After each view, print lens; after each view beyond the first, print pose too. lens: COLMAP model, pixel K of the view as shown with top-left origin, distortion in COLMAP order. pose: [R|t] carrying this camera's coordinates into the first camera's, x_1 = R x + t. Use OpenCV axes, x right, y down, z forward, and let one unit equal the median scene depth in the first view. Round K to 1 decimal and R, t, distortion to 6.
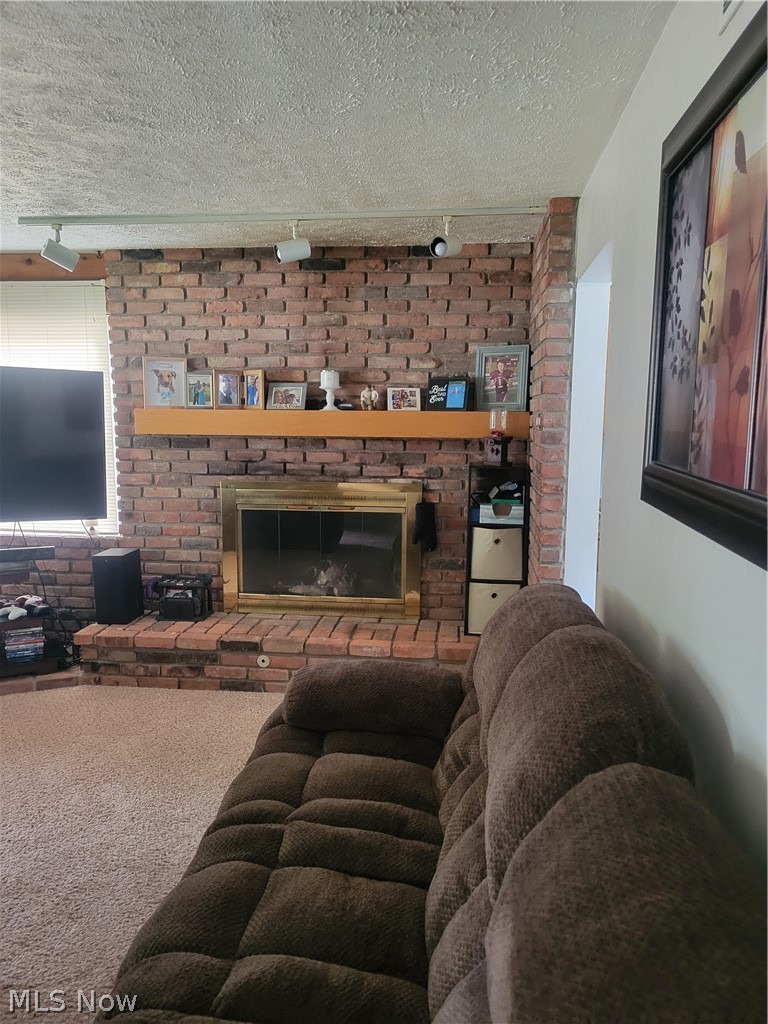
lens RADIAL K [[772.3, 0, 383.3], [0, 772.3, 518.5], [0, 0, 1]] dist [0.049508, -0.006182]
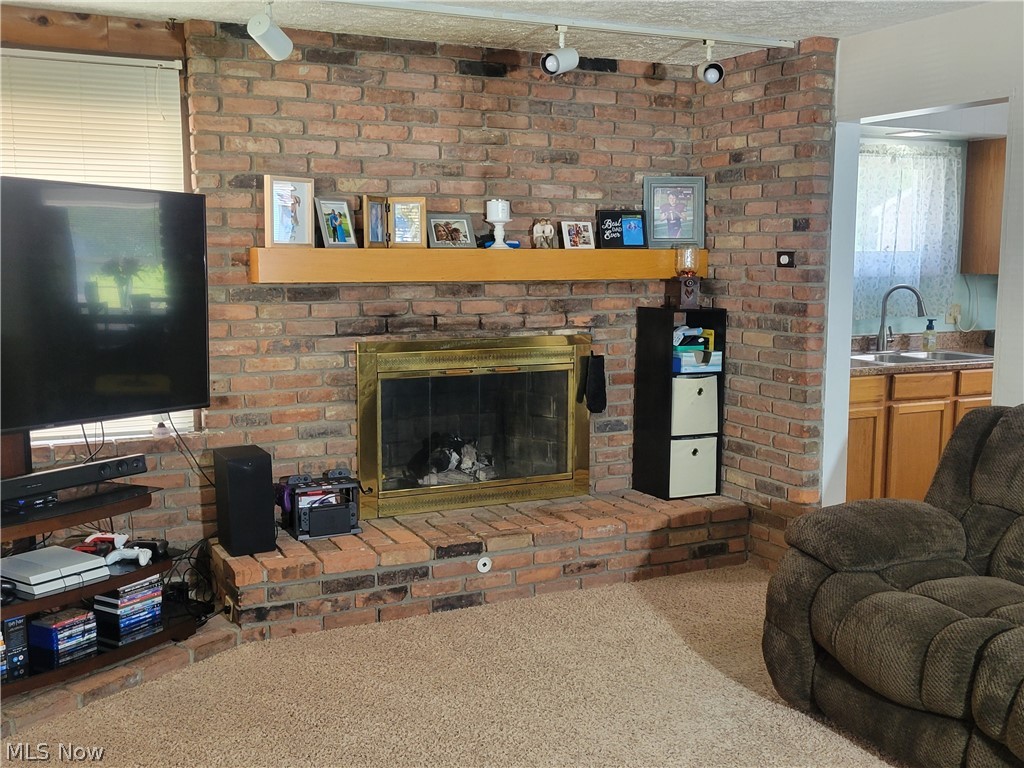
lens RADIAL K [[1101.4, 0, 512.3], [0, 1101.4, 380.9], [0, 0, 1]] dist [0.047280, 0.000000]
pose [[0.835168, -0.070157, 0.545503, -0.694300], [0.076947, 0.996981, 0.010416, -0.012498], [-0.544586, 0.033275, 0.838044, 0.029047]]
